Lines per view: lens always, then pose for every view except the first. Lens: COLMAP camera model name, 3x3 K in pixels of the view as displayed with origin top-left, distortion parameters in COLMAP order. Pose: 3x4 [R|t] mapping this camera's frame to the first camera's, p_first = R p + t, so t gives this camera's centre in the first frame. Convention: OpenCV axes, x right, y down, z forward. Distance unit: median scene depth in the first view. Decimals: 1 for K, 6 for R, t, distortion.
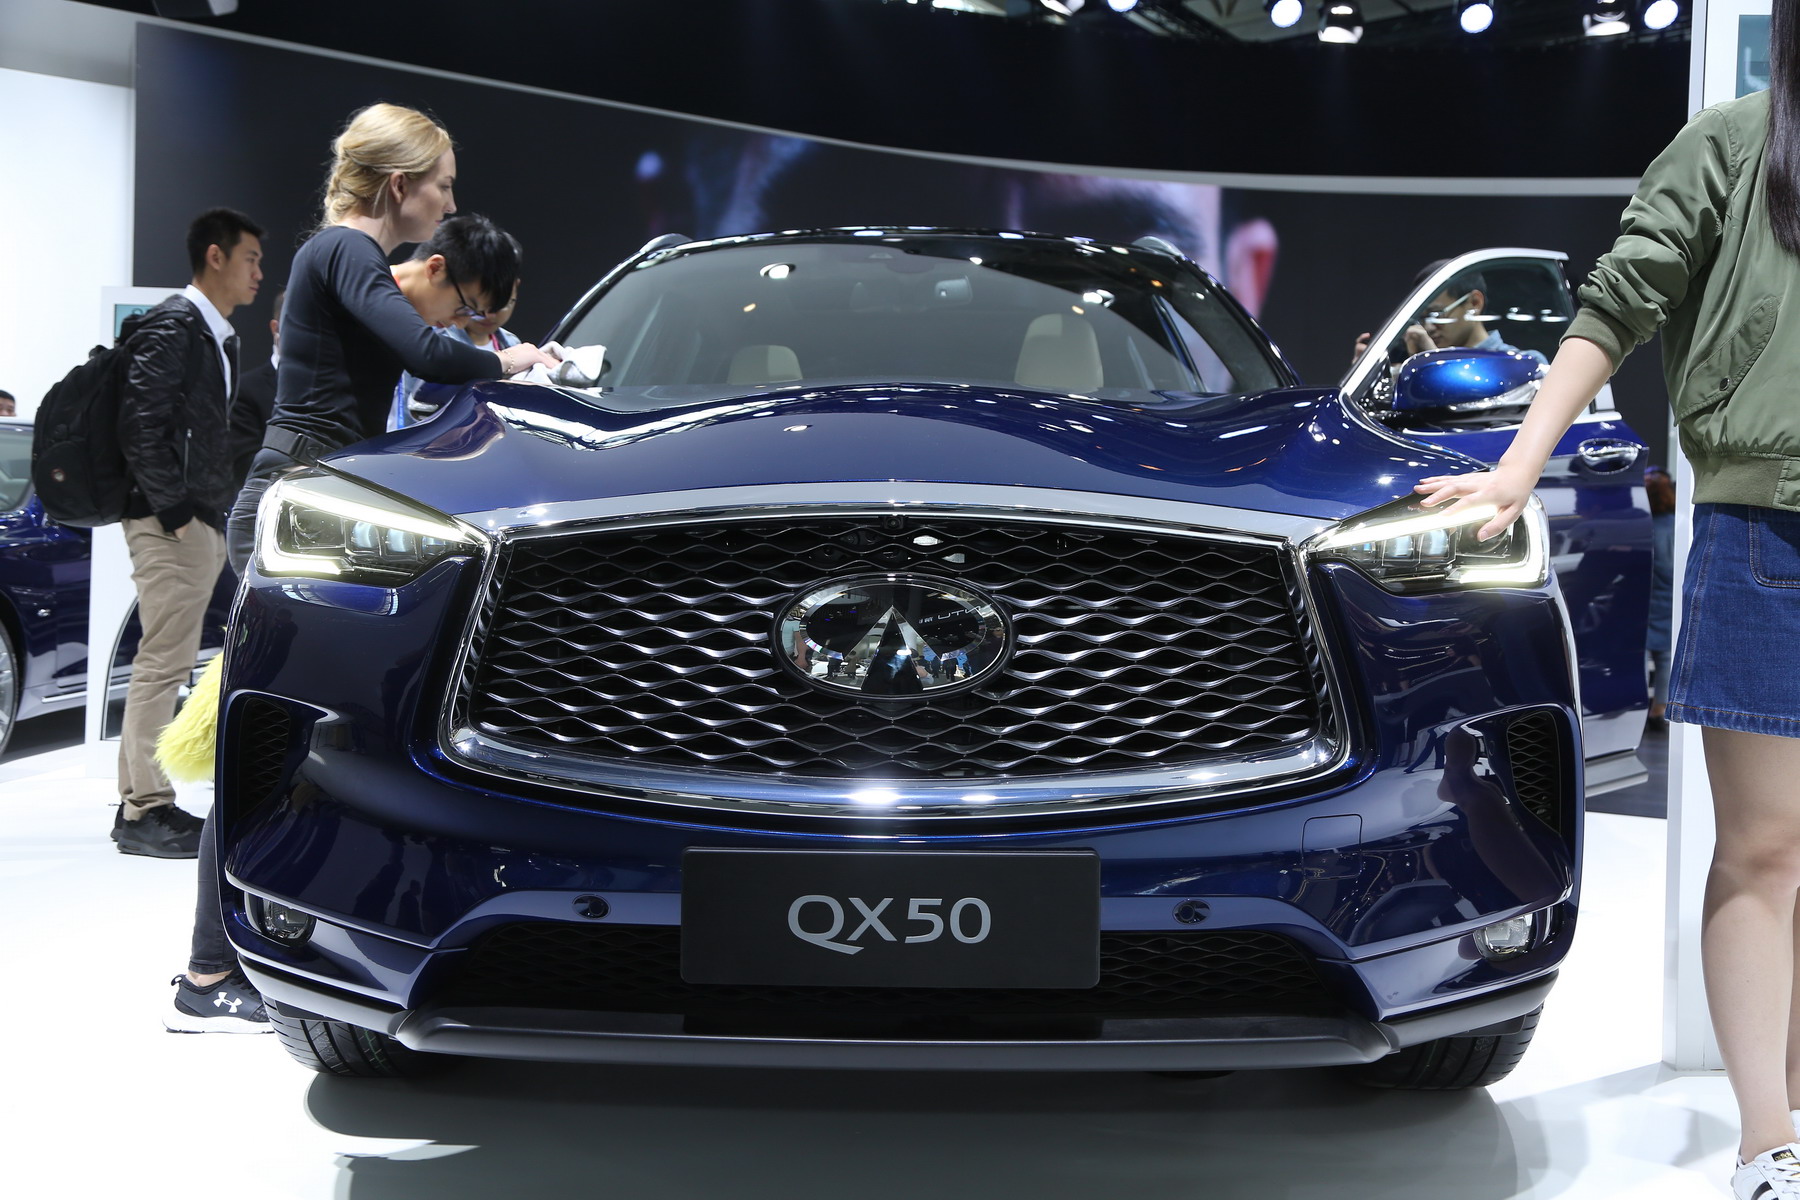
lens RADIAL K [[1711.1, 0, 900.0], [0, 1711.1, 600.0], [0, 0, 1]] dist [-0.021202, 0.005086]
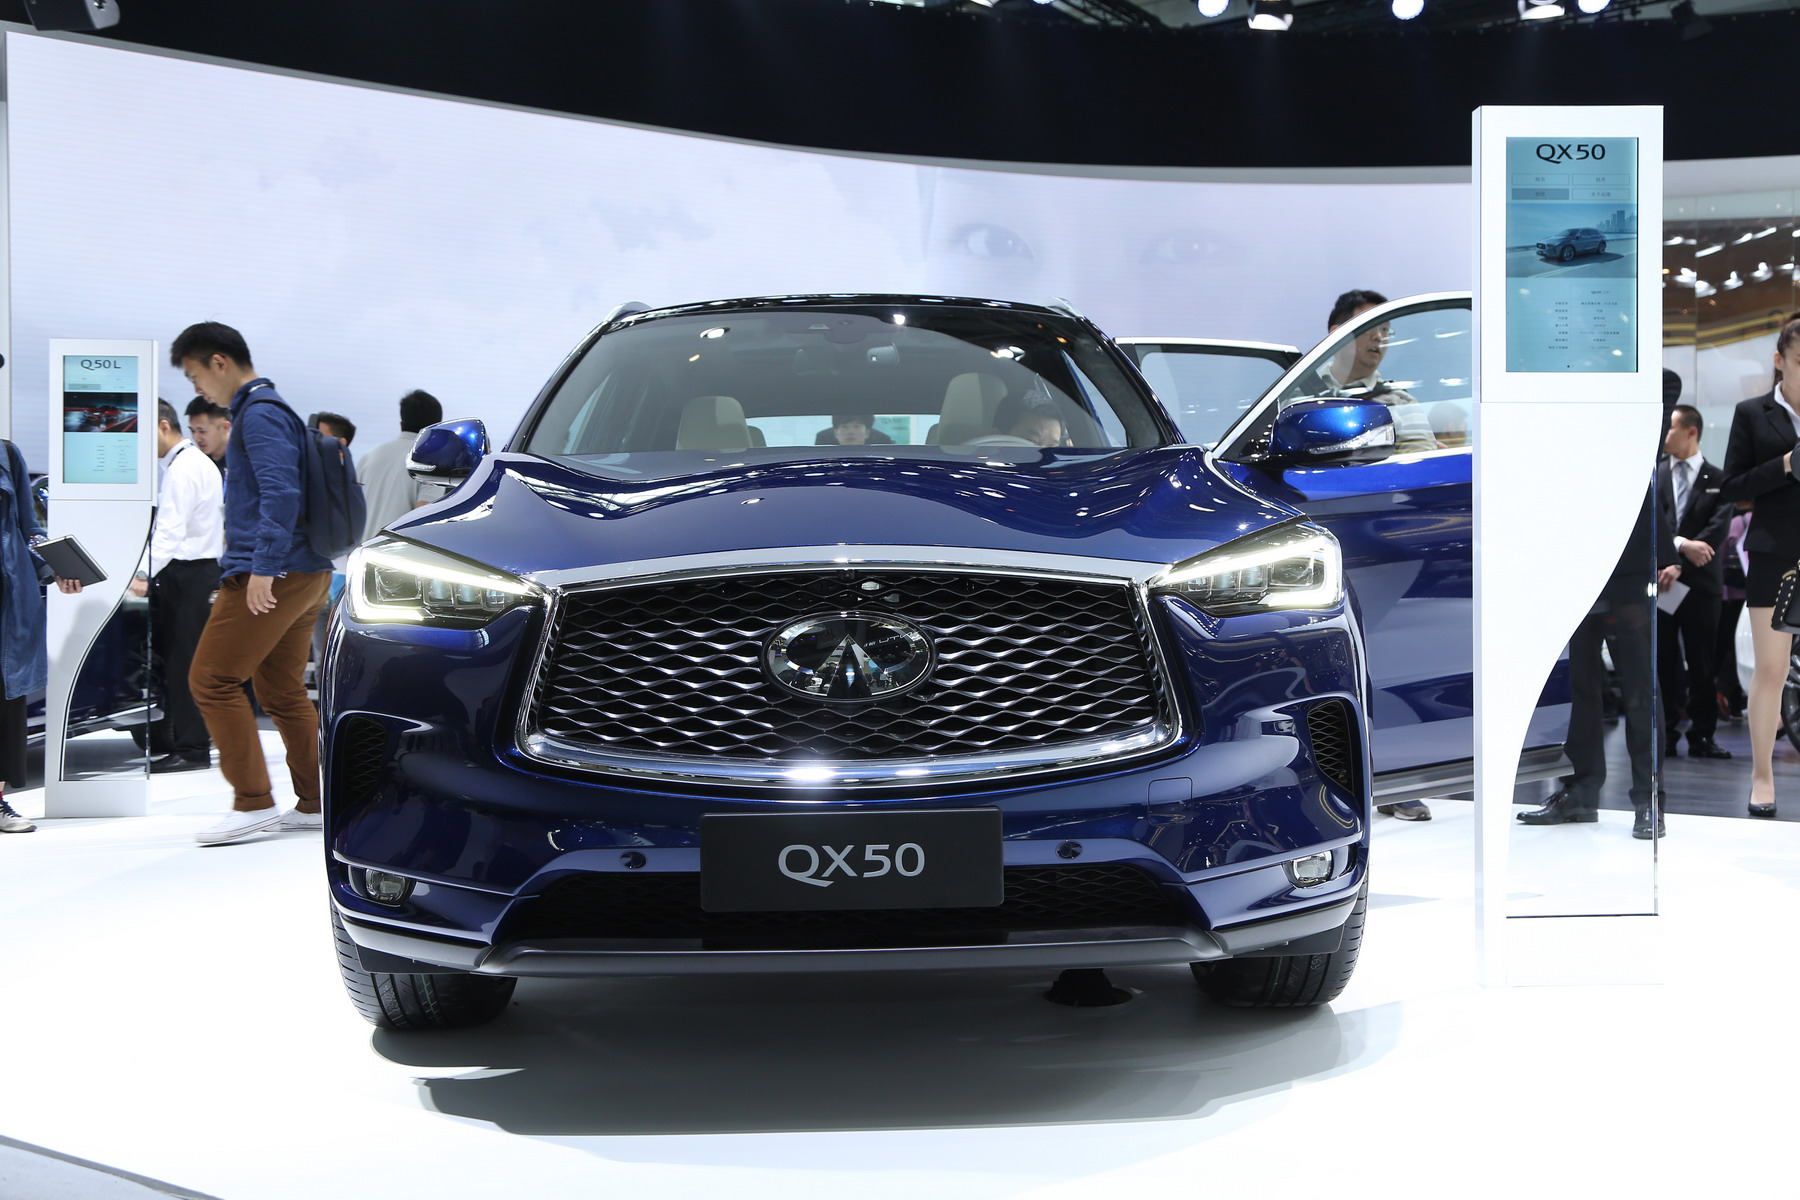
lens RADIAL K [[1816.9, 0, 900.0], [0, 1816.9, 600.0], [0, 0, 1]] dist [0.047495, -0.003352]
pose [[0.998929, -0.024176, 0.039454, -0.019513], [0.024475, 0.999675, -0.007114, -0.013119], [-0.039269, 0.008072, 0.999196, -0.464662]]
